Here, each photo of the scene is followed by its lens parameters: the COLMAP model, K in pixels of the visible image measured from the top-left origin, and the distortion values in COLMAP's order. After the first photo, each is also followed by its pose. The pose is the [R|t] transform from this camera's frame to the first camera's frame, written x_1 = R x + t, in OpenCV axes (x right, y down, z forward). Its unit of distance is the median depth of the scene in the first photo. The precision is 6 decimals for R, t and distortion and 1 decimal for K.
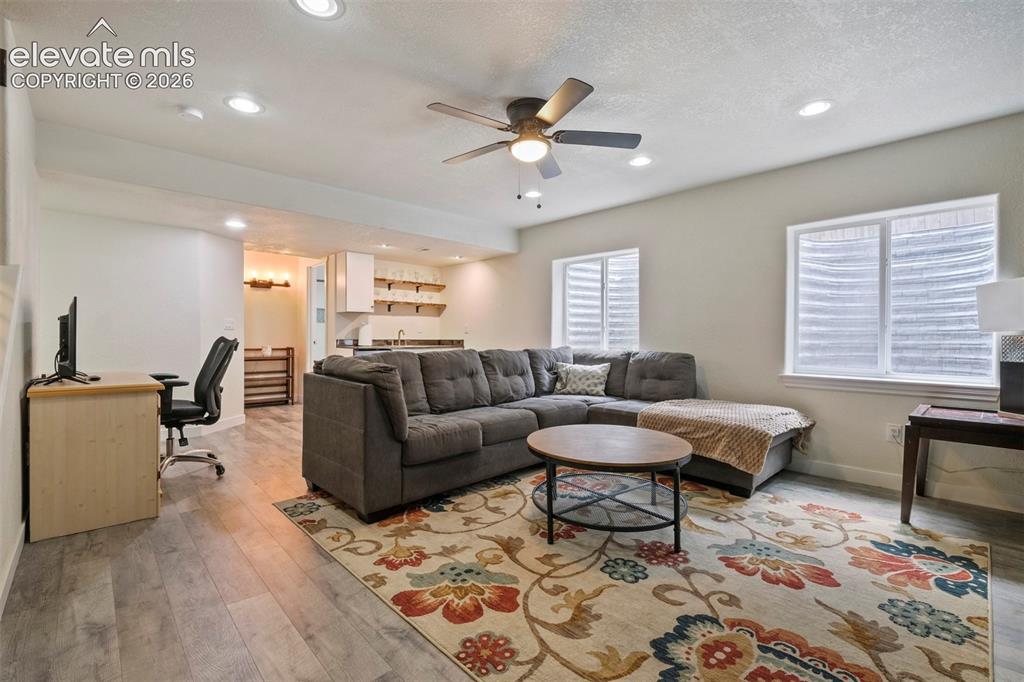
lens RADIAL K [[455.6, 0, 512.2], [0, 455.6, 336.4], [0, 0, 1]] dist [-0.002076, -0.000161]
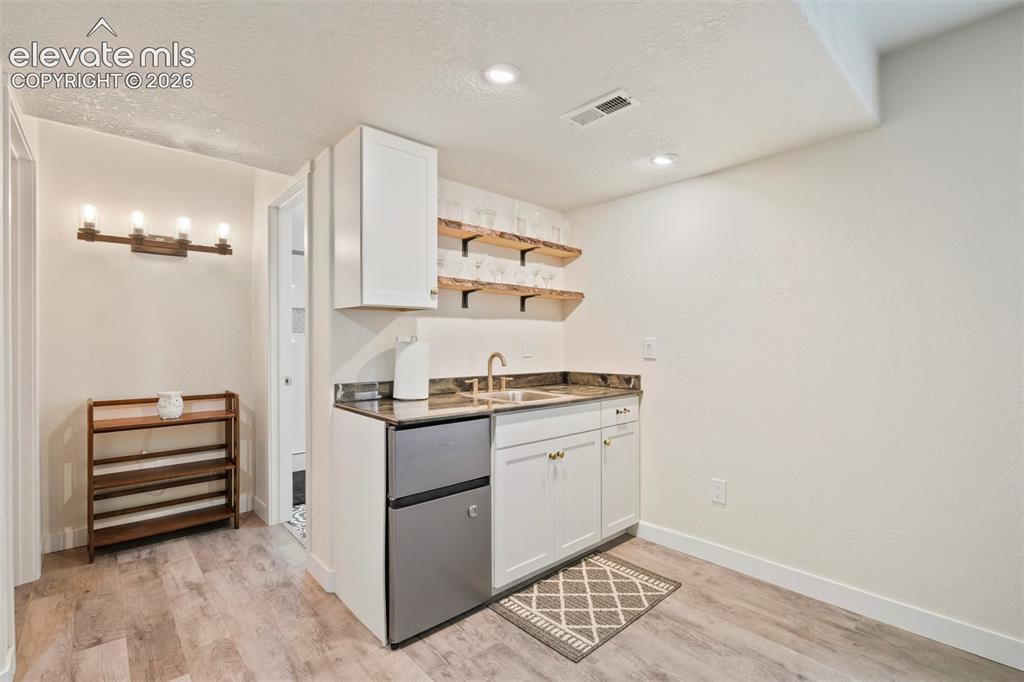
lens RADIAL K [[455.6, 0, 511.7], [0, 455.6, 343.7], [0, 0, 1]] dist [-0.002076, -0.000161]
pose [[0.999782, -0.005825, -0.020062, -0.217418], [0.005812, 0.999983, -0.000716, -0.021507], [0.020066, 0.000599, 0.999798, 0.585051]]
